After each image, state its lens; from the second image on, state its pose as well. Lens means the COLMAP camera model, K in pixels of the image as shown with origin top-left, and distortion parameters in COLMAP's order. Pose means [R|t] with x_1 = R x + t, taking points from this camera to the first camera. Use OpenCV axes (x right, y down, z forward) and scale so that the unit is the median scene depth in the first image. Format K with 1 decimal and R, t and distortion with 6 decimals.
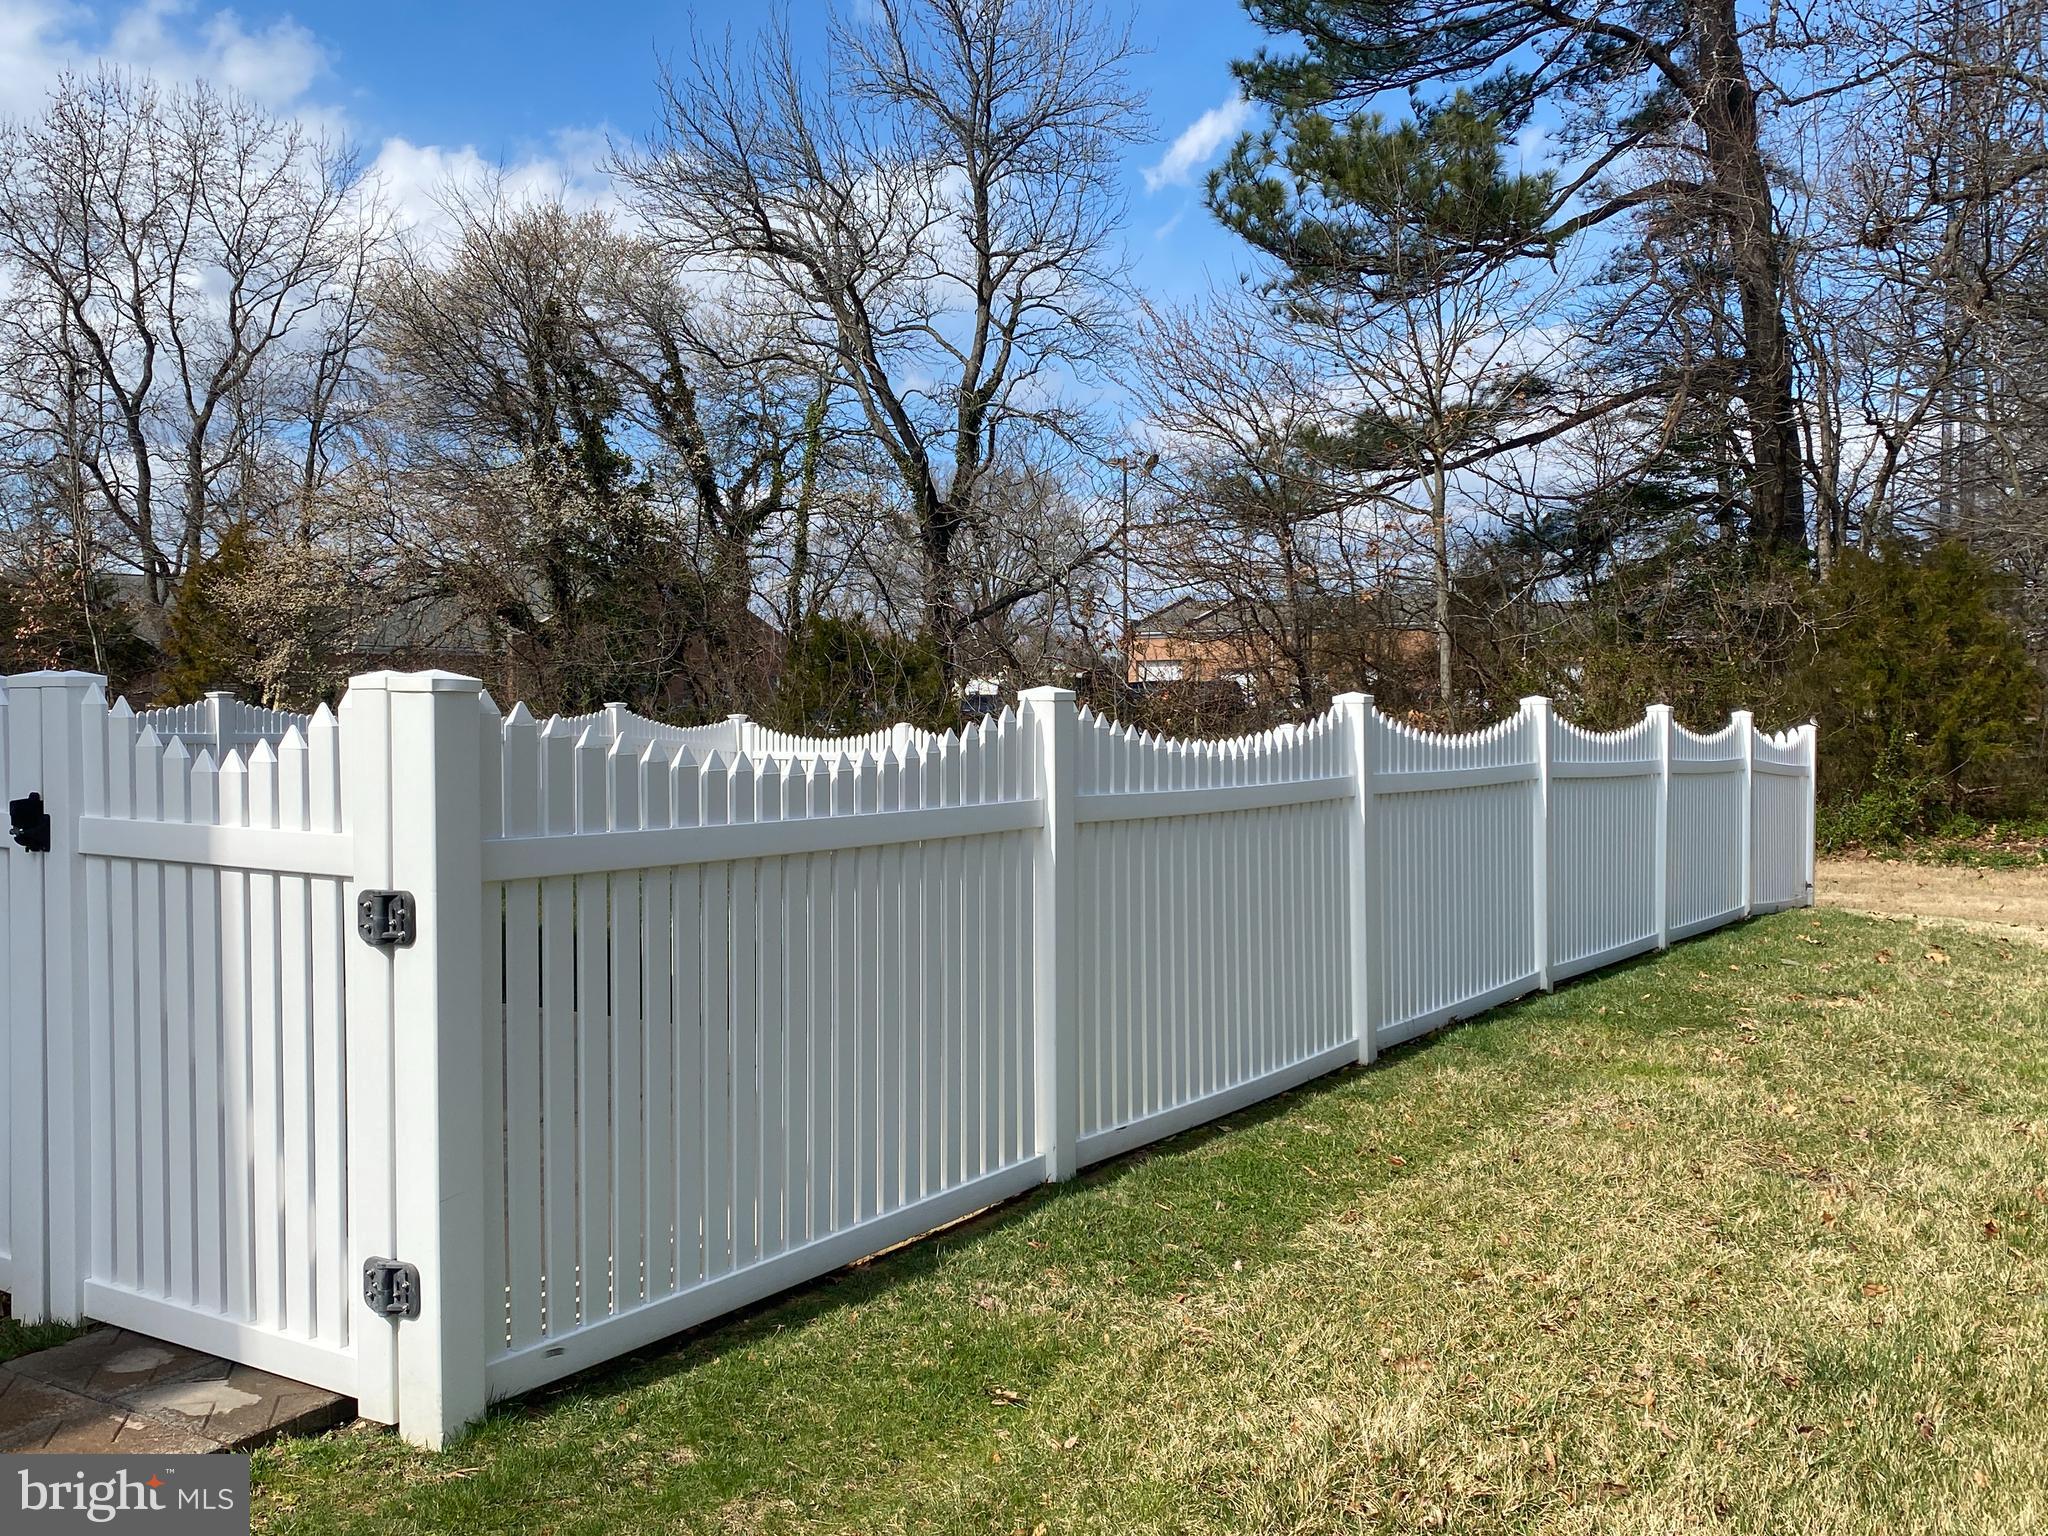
lens RADIAL K [[1899.2, 0, 1029.1], [0, 1899.2, 759.1], [0, 0, 1]] dist [0.024915, 0.000000]
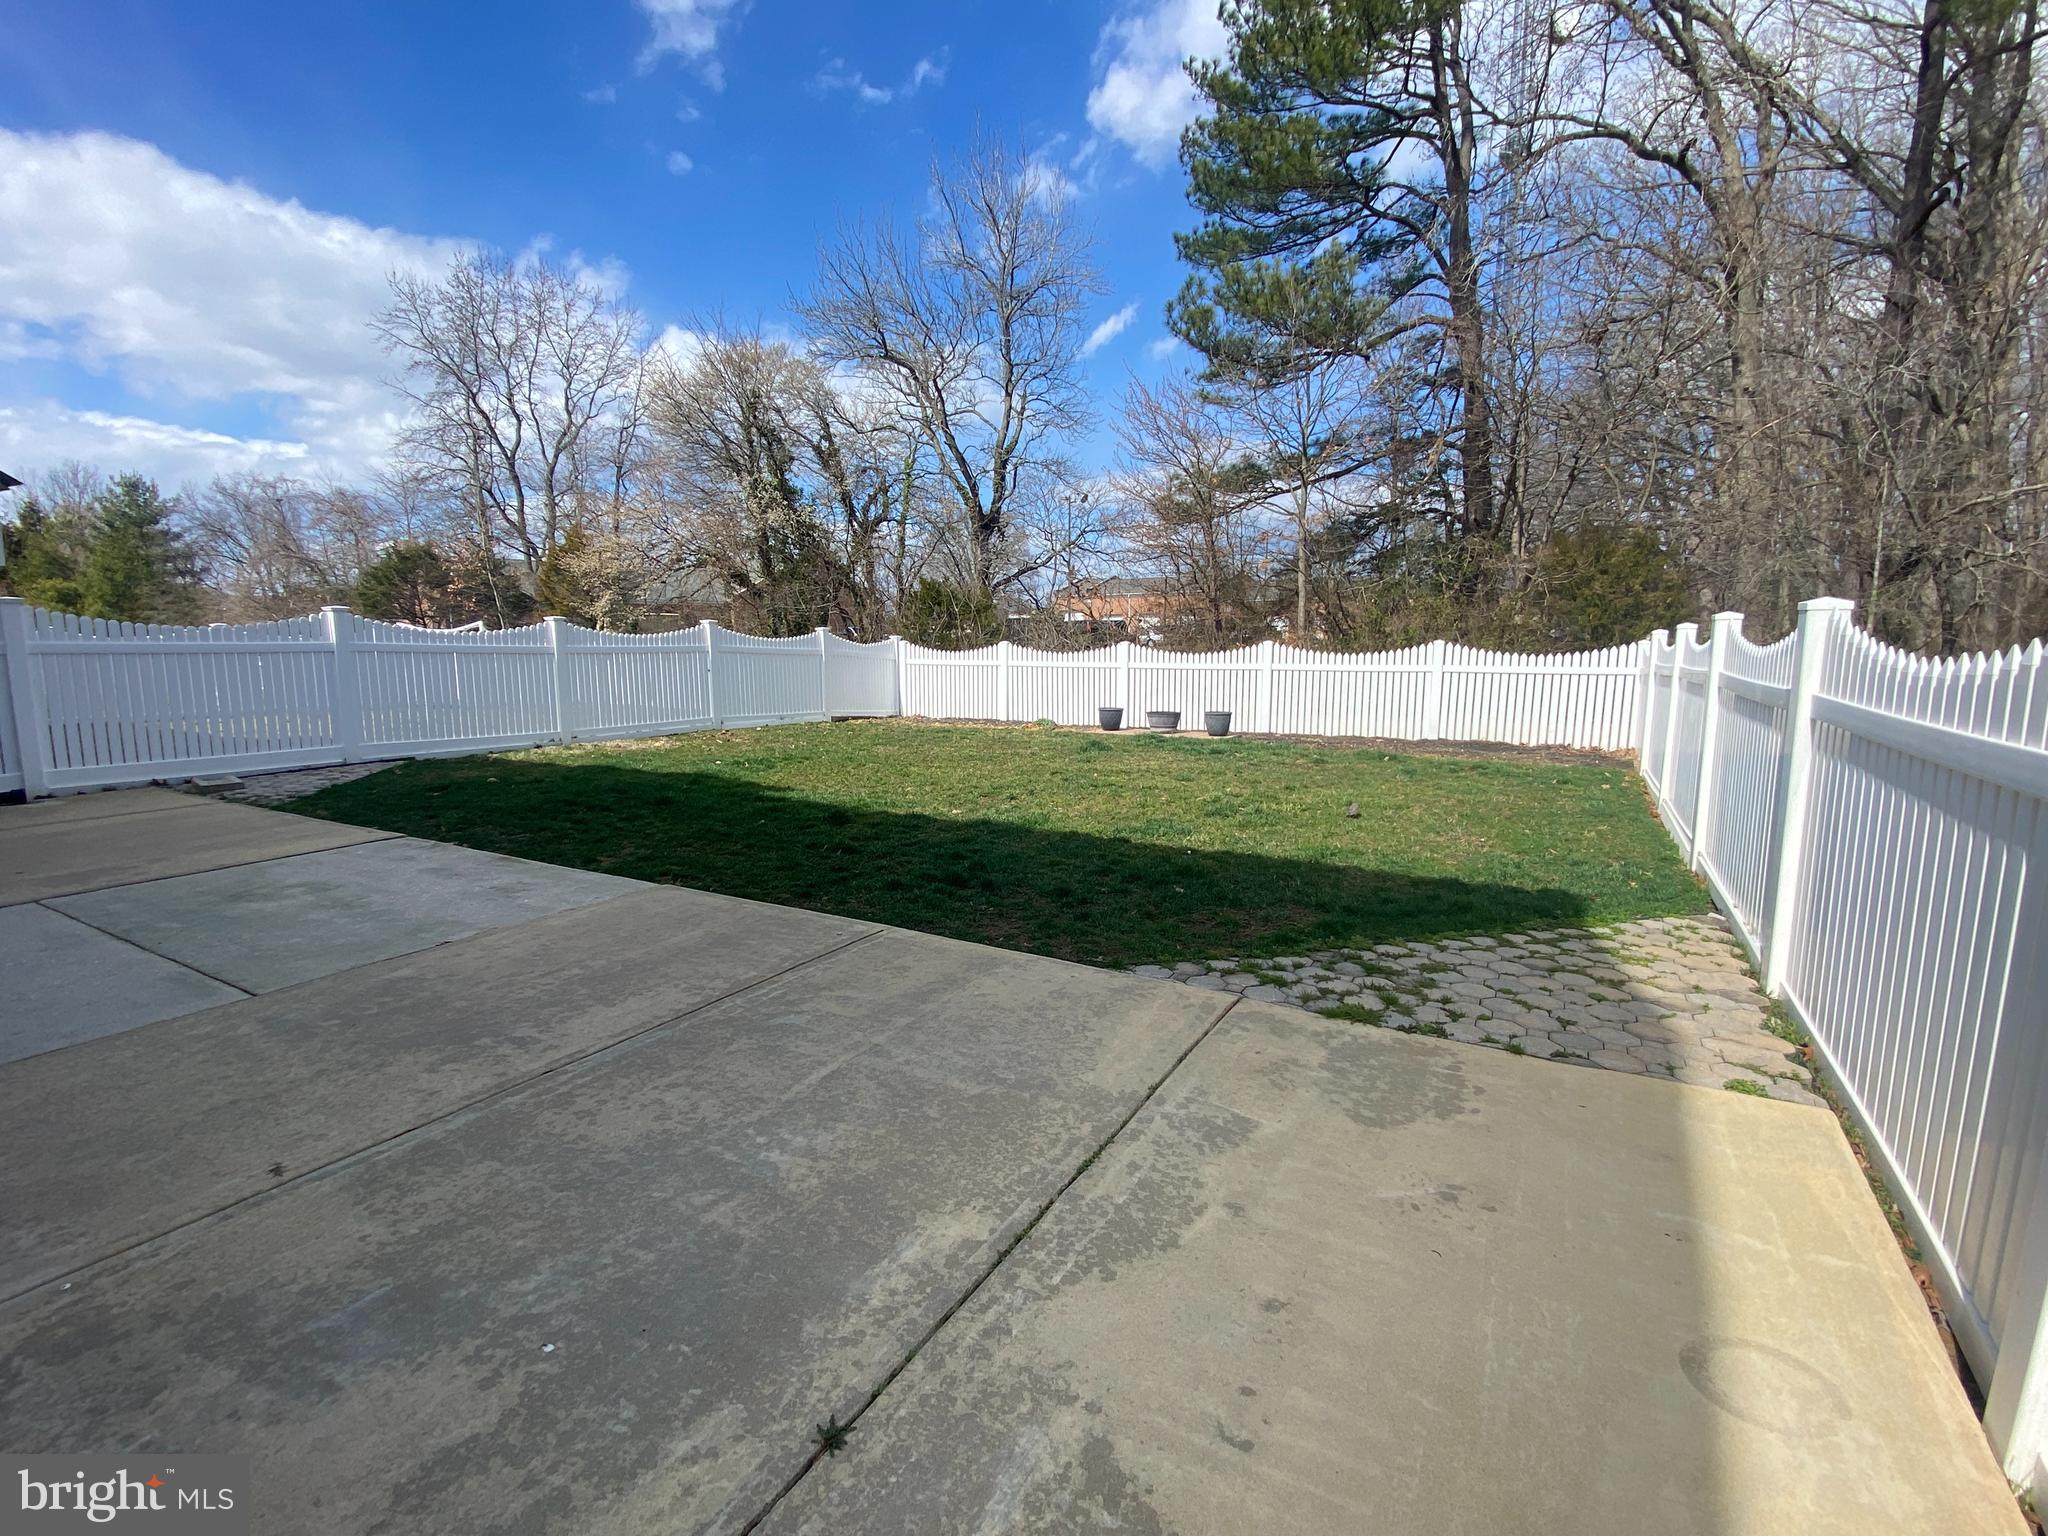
lens RADIAL K [[904.0, 0, 1021.2], [0, 904.0, 770.1], [0, 0, 1]] dist [0.002116, -0.000246]
pose [[0.998783, -0.007777, 0.048707, -0.053549], [0.001826, 0.992645, 0.121048, -0.001835], [-0.049290, -0.120812, 0.991451, 0.140441]]
